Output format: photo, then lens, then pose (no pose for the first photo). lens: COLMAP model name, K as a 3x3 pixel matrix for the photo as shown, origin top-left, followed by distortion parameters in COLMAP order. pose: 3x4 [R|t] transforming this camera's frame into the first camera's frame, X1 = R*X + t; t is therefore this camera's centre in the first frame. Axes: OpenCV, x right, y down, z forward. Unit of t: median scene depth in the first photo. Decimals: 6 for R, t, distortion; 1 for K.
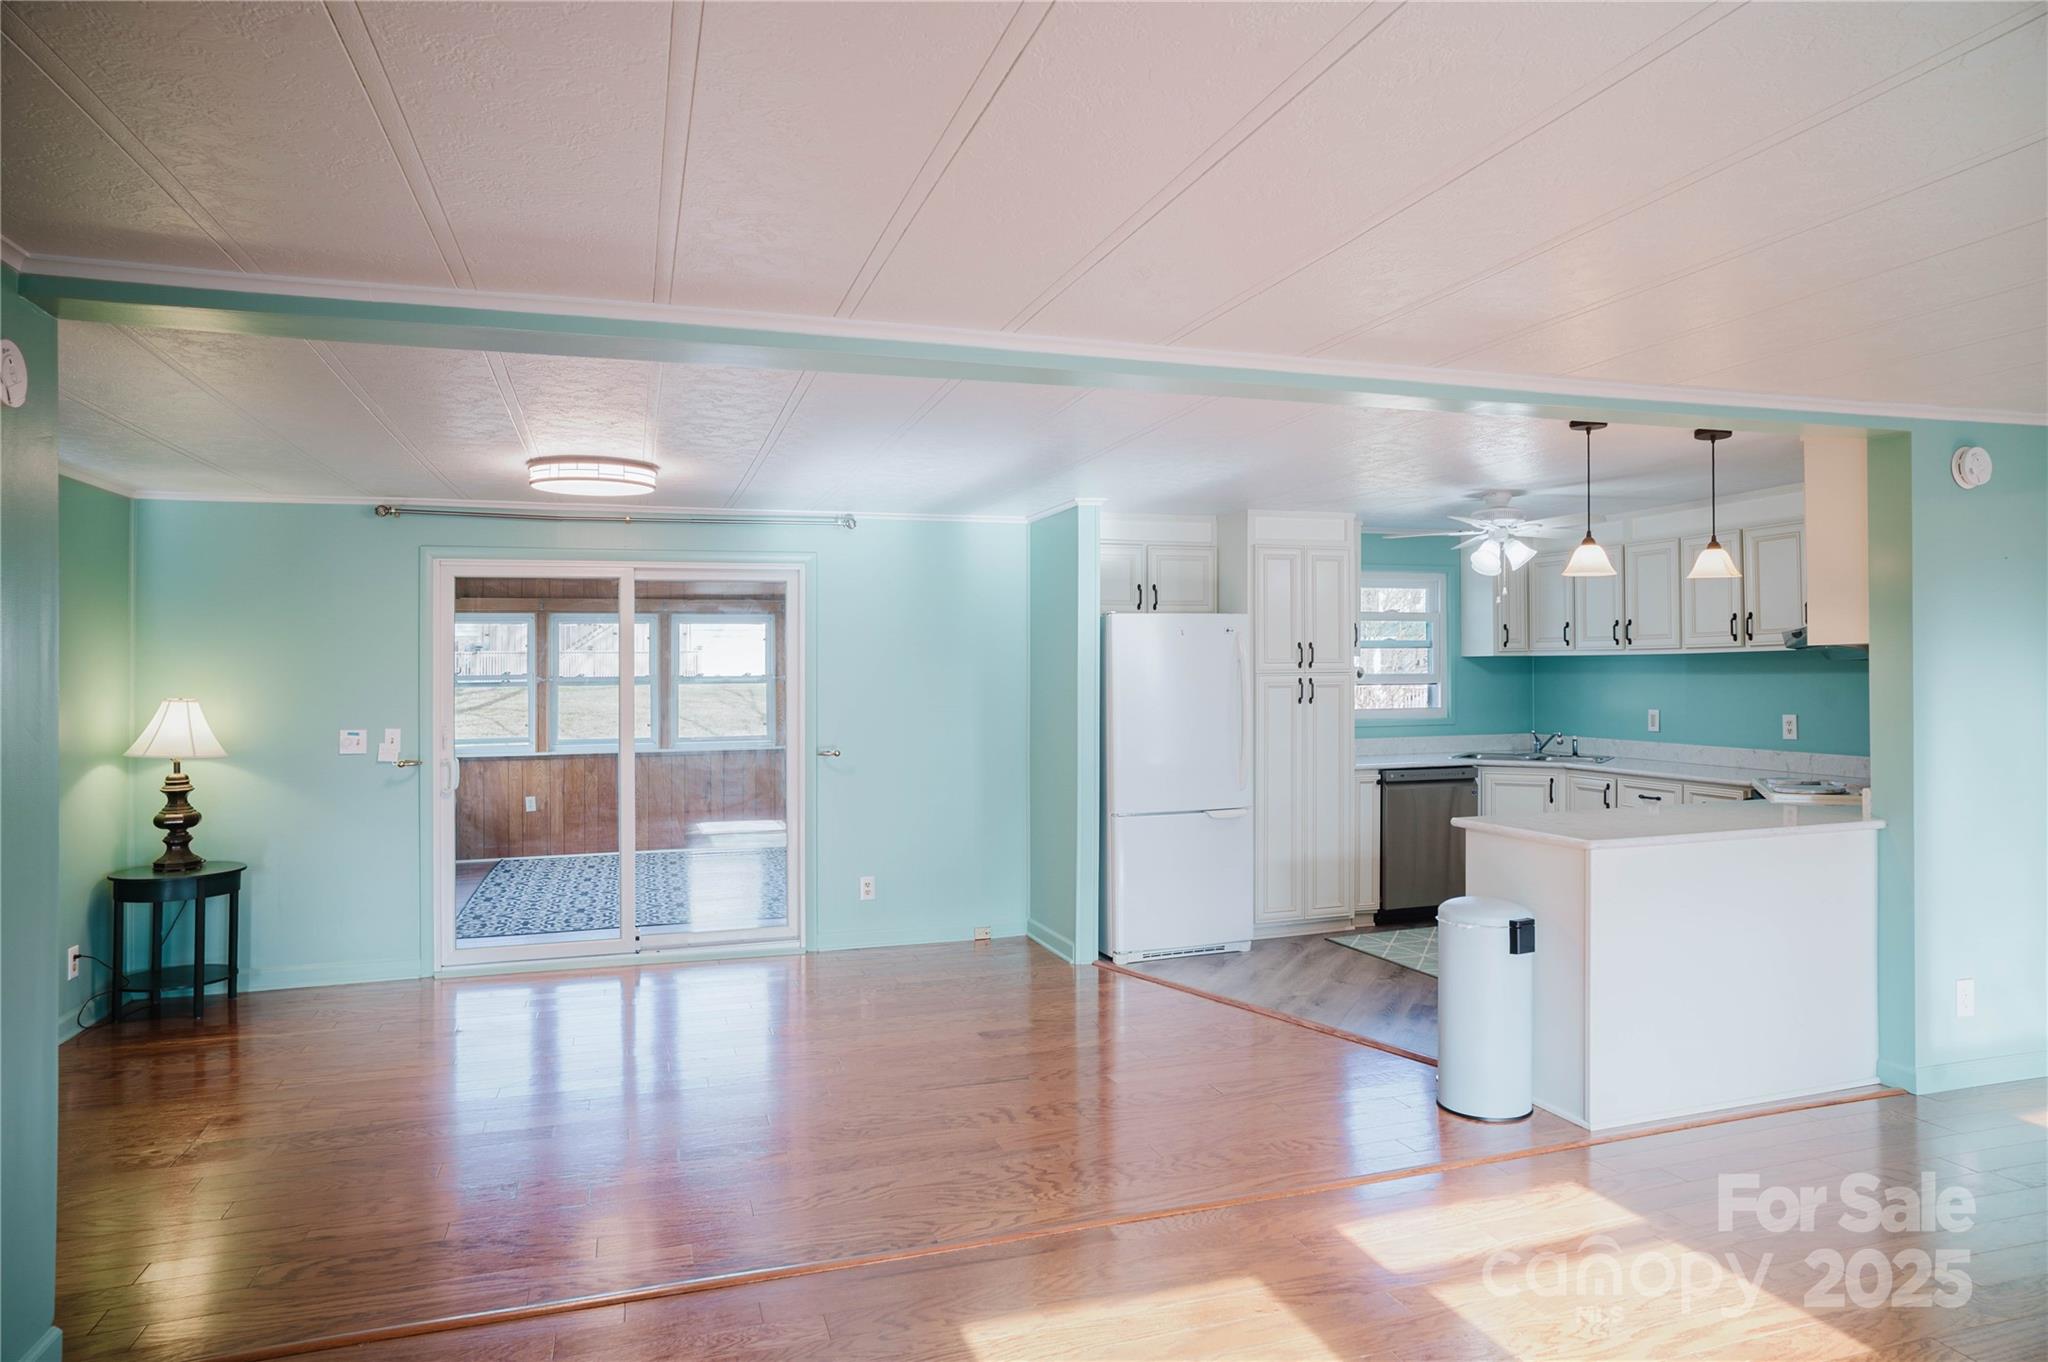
lens RADIAL K [[1213.6, 0, 1012.4], [0, 1213.6, 673.7], [0, 0, 1]] dist [-0.002885, 0.001631]
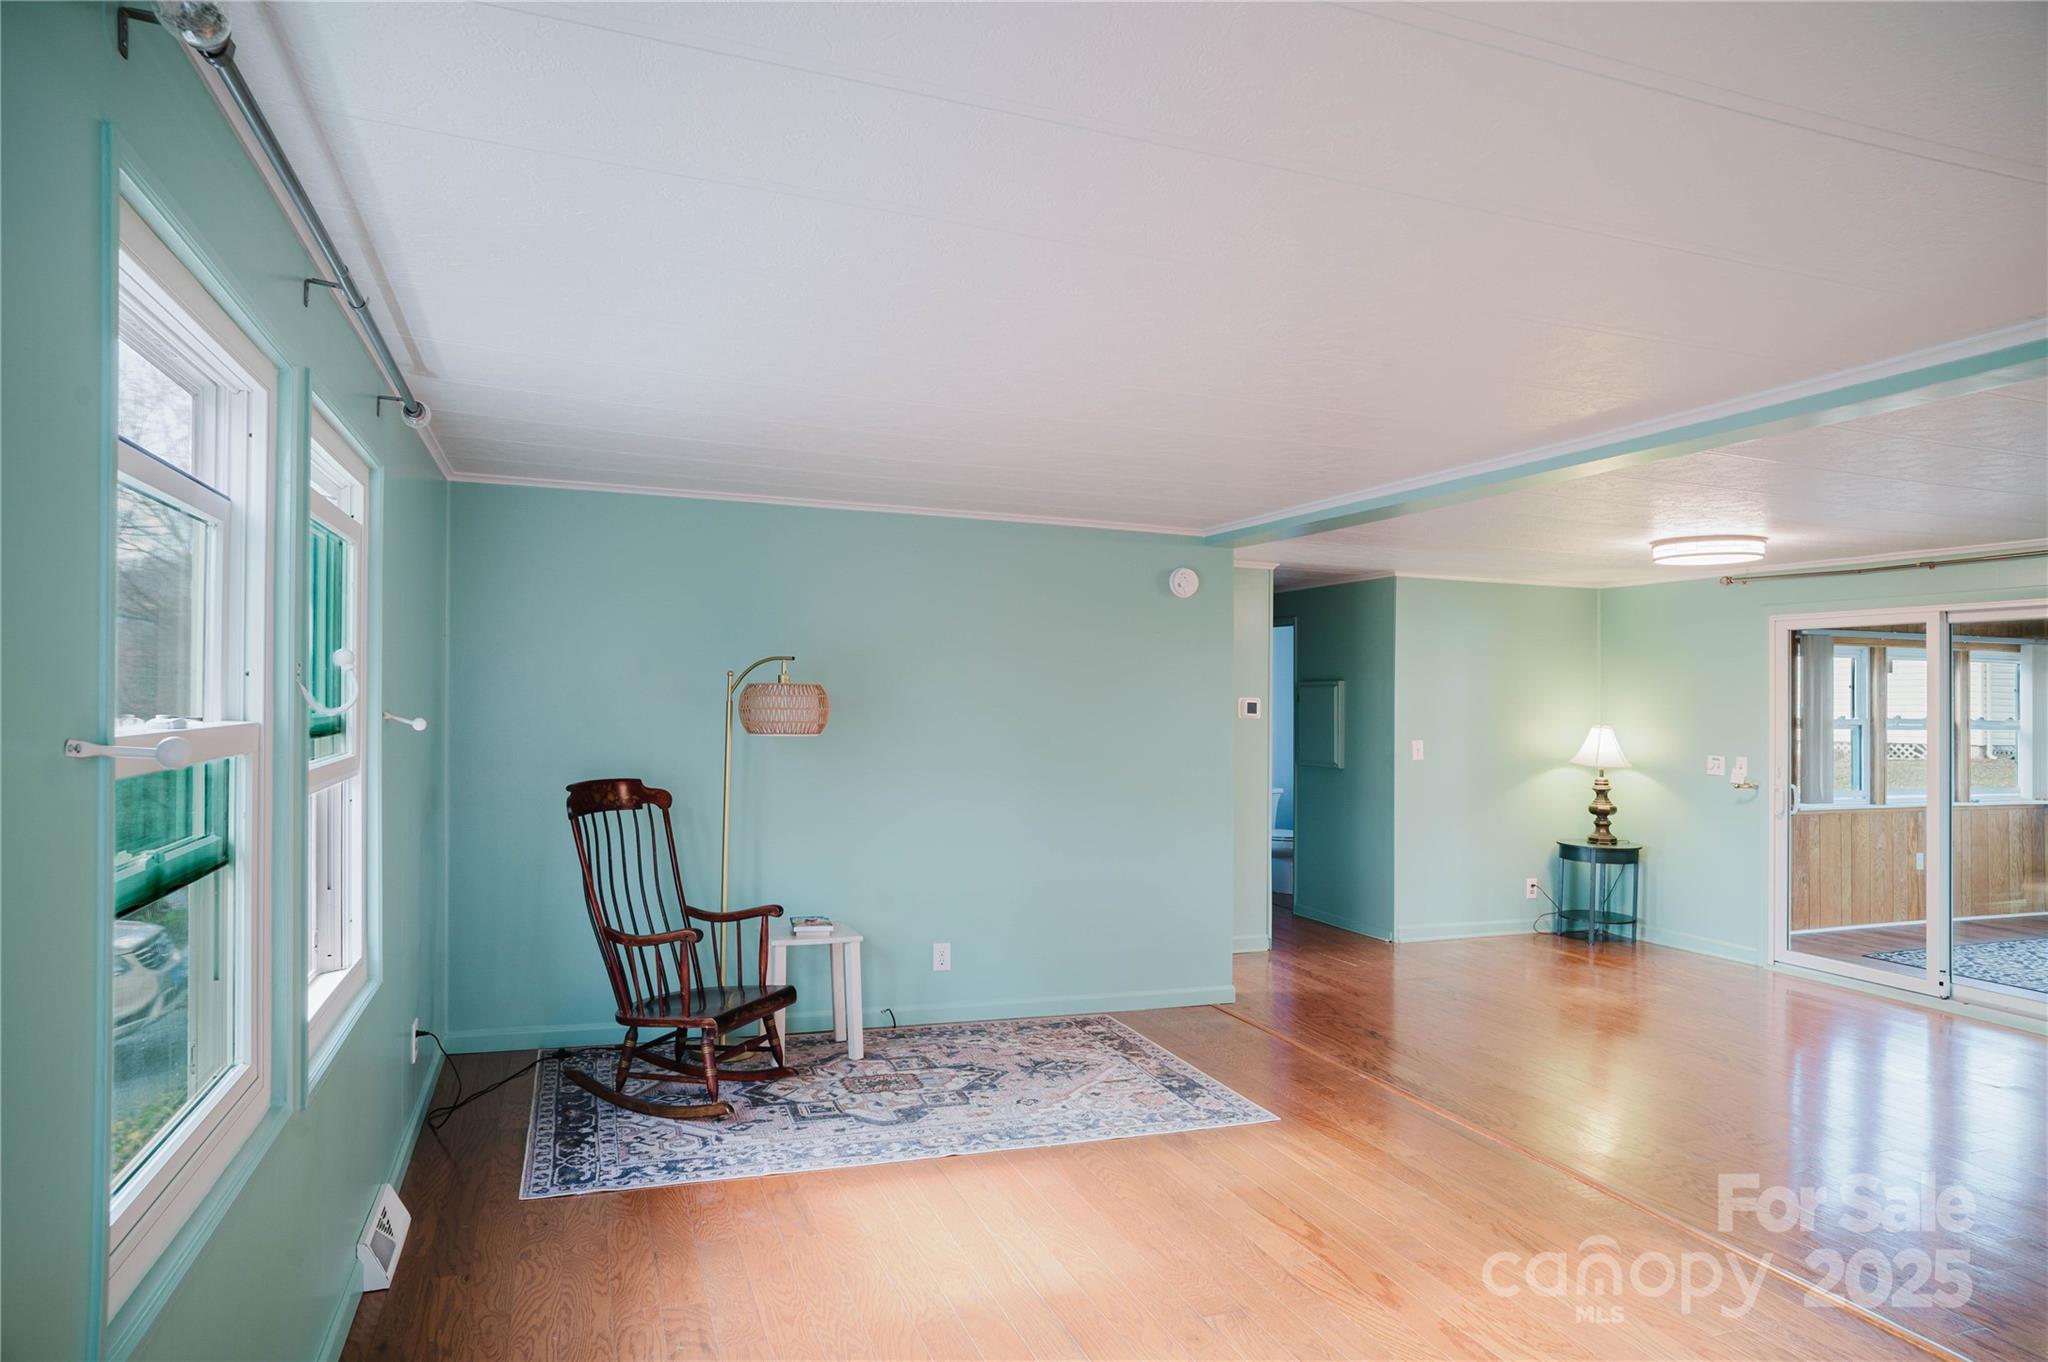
lens RADIAL K [[1213.6, 0, 1015.6], [0, 1213.6, 684.1], [0, 0, 1]] dist [-0.002885, 0.001631]
pose [[0.055103, -0.002164, -0.998478, 0.733841], [-0.008588, 0.999960, -0.002641, -0.020724], [0.998444, 0.008721, 0.055082, 0.210302]]
